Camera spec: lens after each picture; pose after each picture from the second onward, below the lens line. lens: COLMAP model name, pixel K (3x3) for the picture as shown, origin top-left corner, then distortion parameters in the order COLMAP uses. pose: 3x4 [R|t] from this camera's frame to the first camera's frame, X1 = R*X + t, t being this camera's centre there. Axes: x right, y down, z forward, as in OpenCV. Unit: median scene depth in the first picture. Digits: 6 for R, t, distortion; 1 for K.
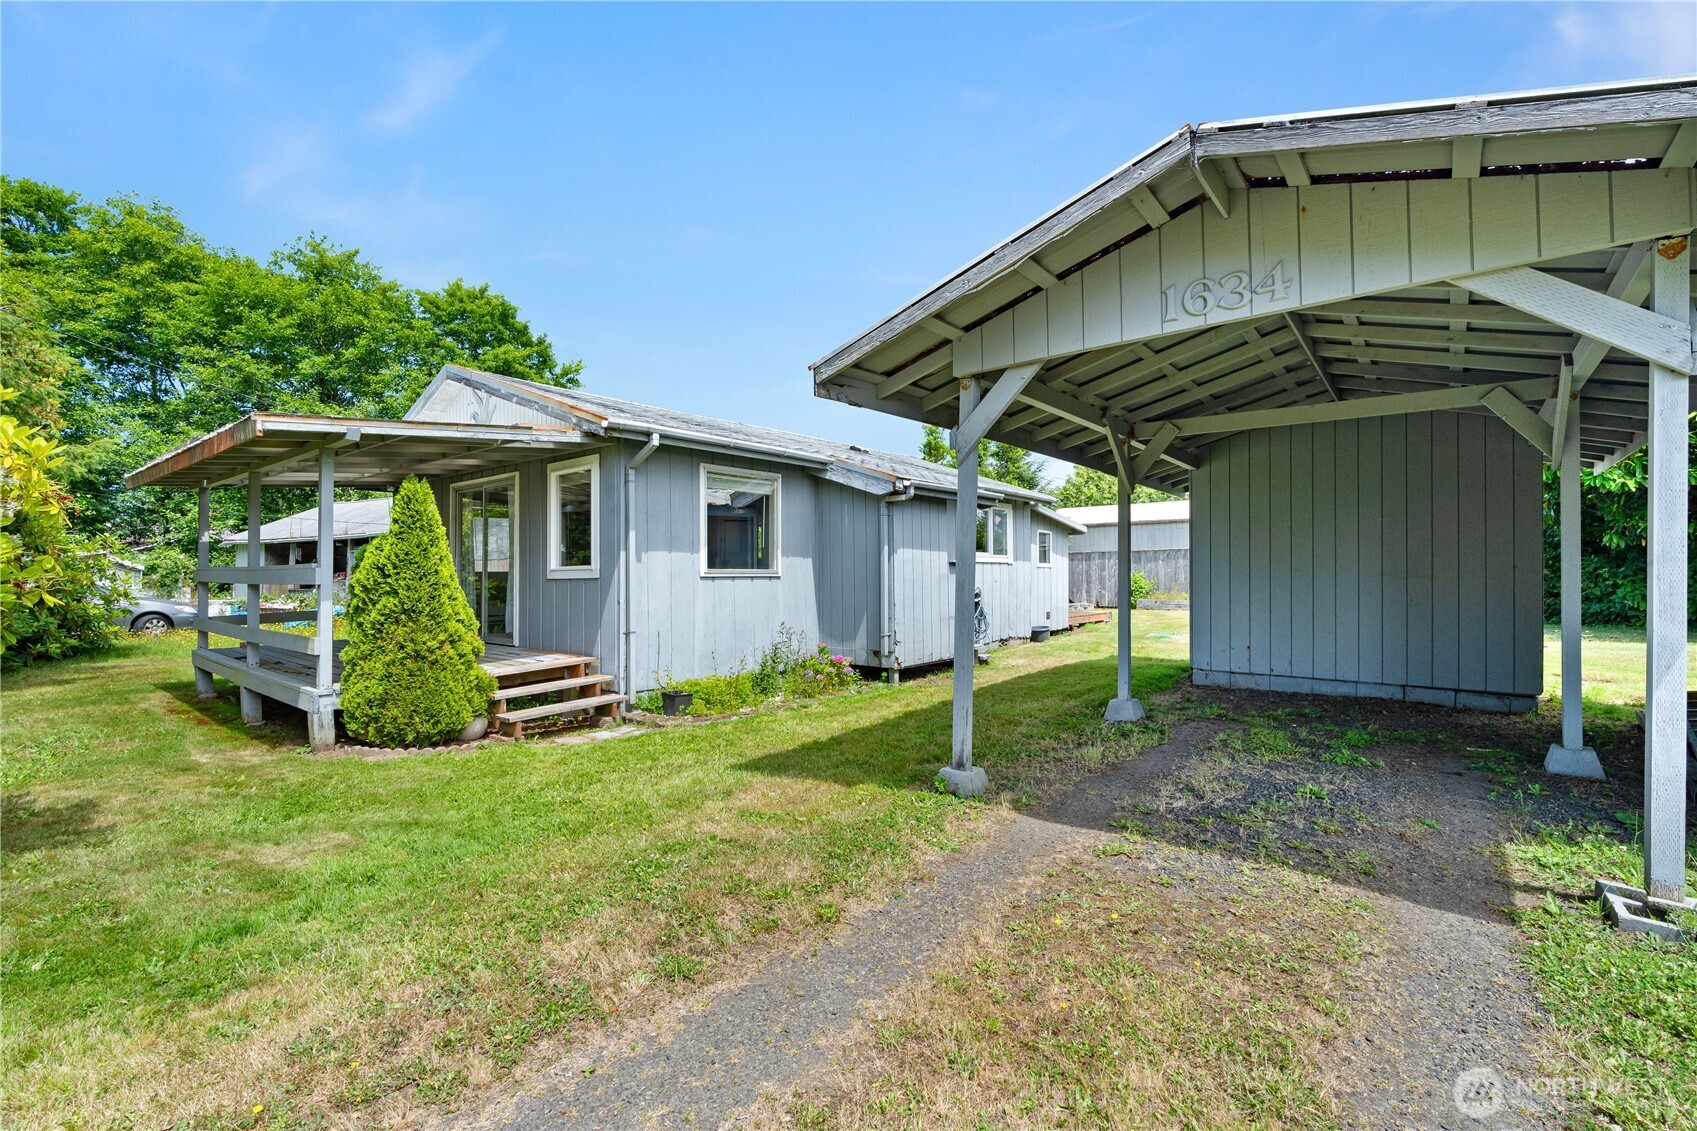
lens RADIAL K [[764.1, 0, 857.3], [0, 764.1, 563.4], [0, 0, 1]] dist [-0.007973, 0.003427]
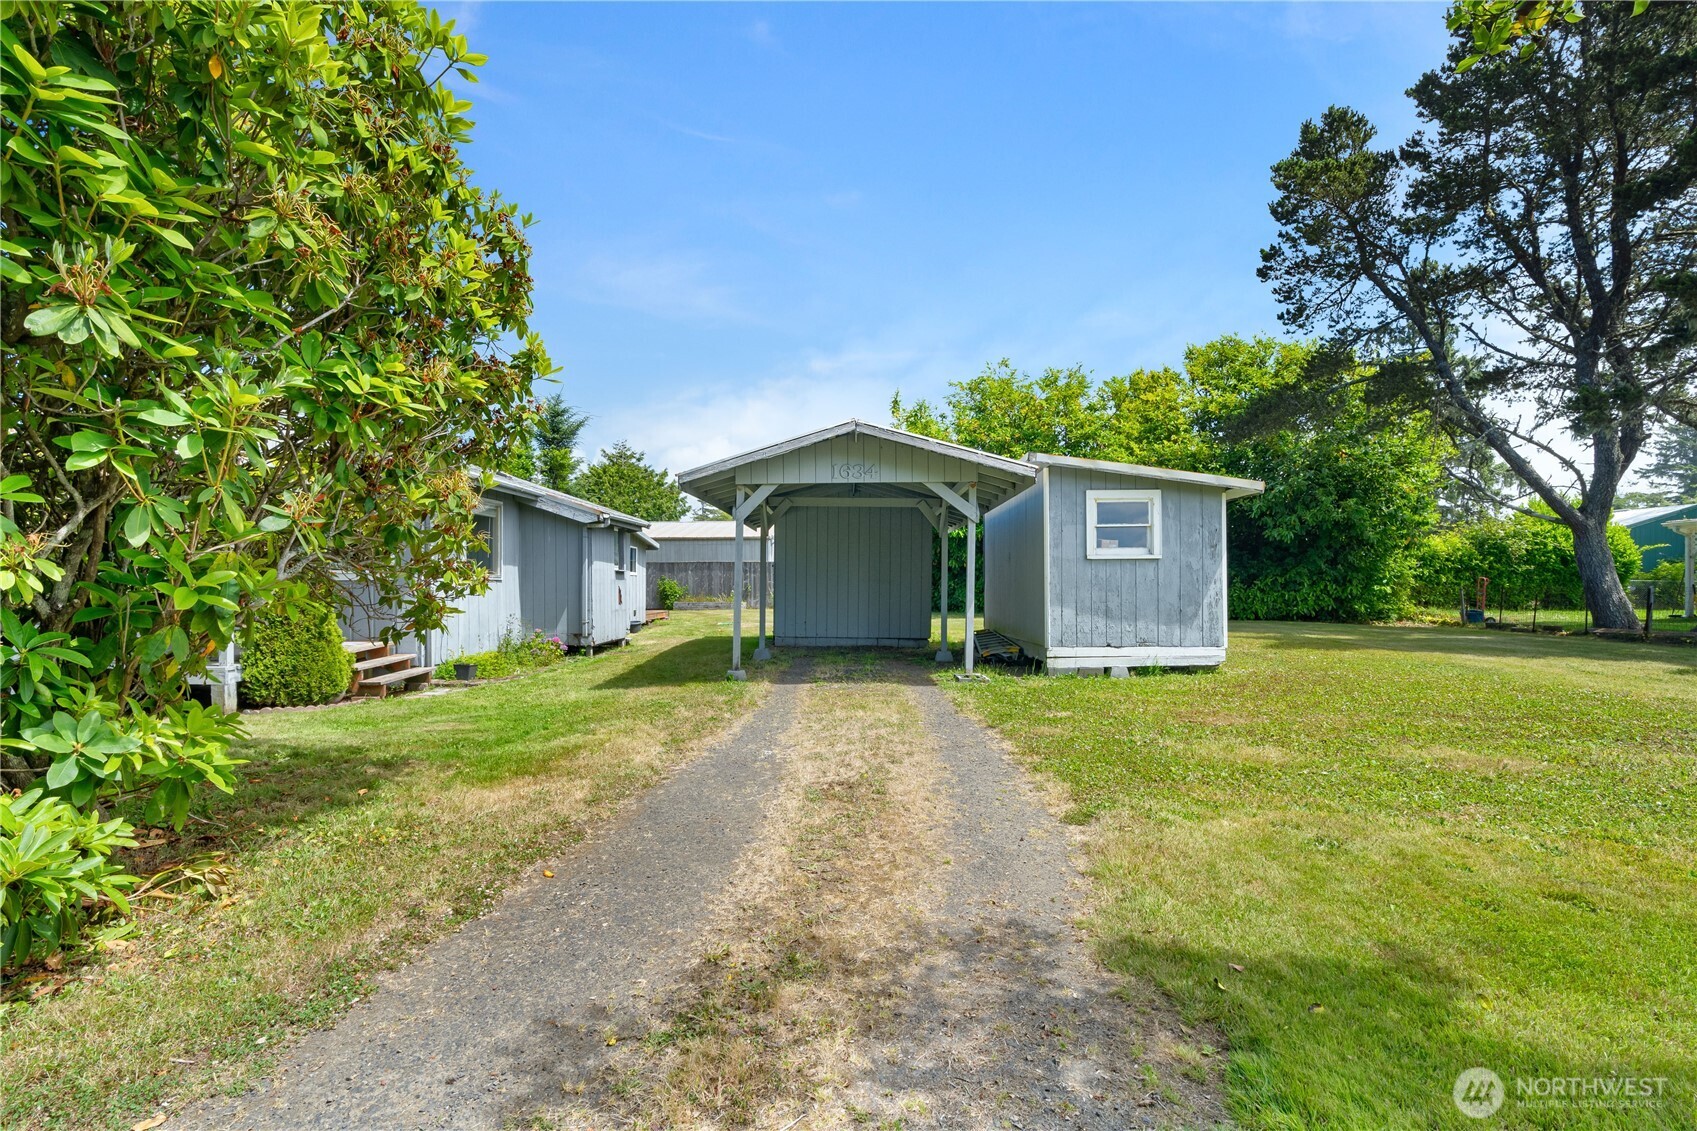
lens RADIAL K [[764.1, 0, 855.6], [0, 764.1, 583.9], [0, 0, 1]] dist [-0.007973, 0.003427]
pose [[0.789130, 0.004756, 0.614208, -0.435684], [-0.015338, 0.999811, 0.011964, -0.000968], [-0.614035, -0.018862, 0.789053, -0.417065]]
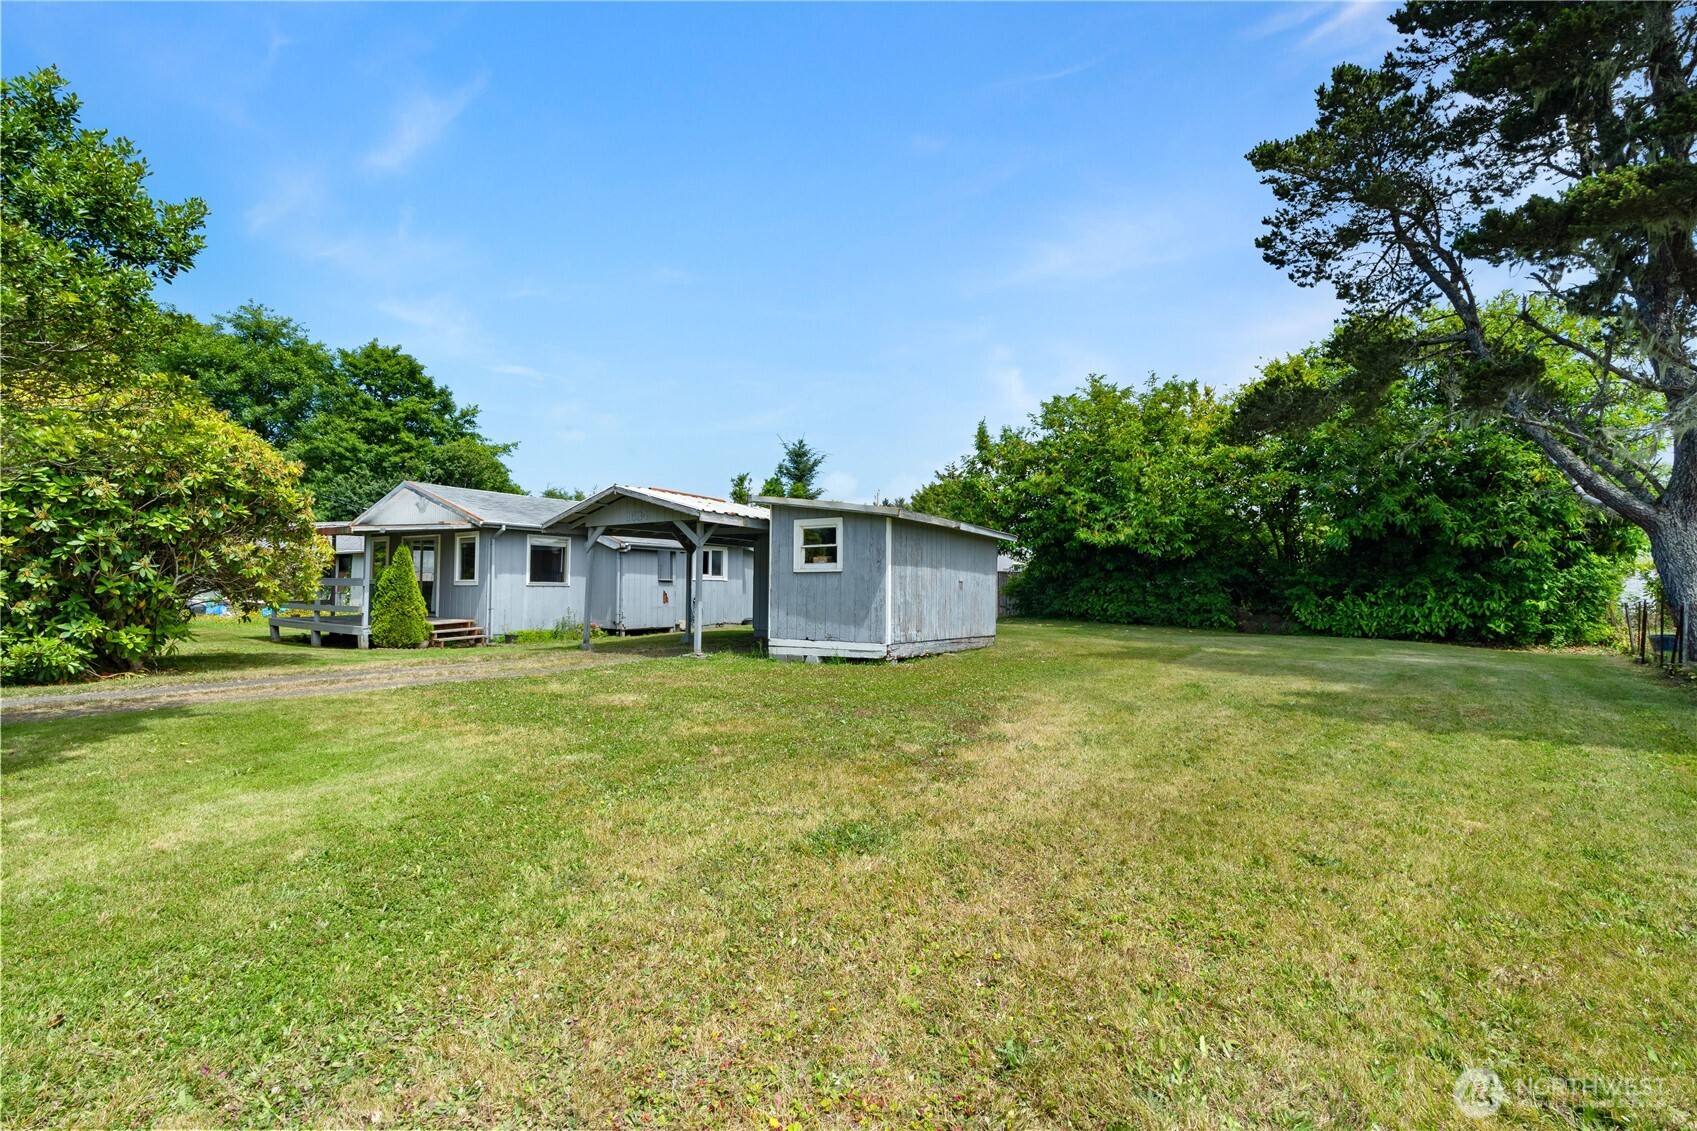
lens RADIAL K [[764.1, 0, 845.5], [0, 764.1, 564.6], [0, 0, 1]] dist [-0.007973, 0.003427]
pose [[0.994376, 0.017459, 0.104455, 0.444744], [-0.015947, 0.999756, -0.015294, -0.022285], [-0.104697, 0.013542, 0.994412, -1.194768]]
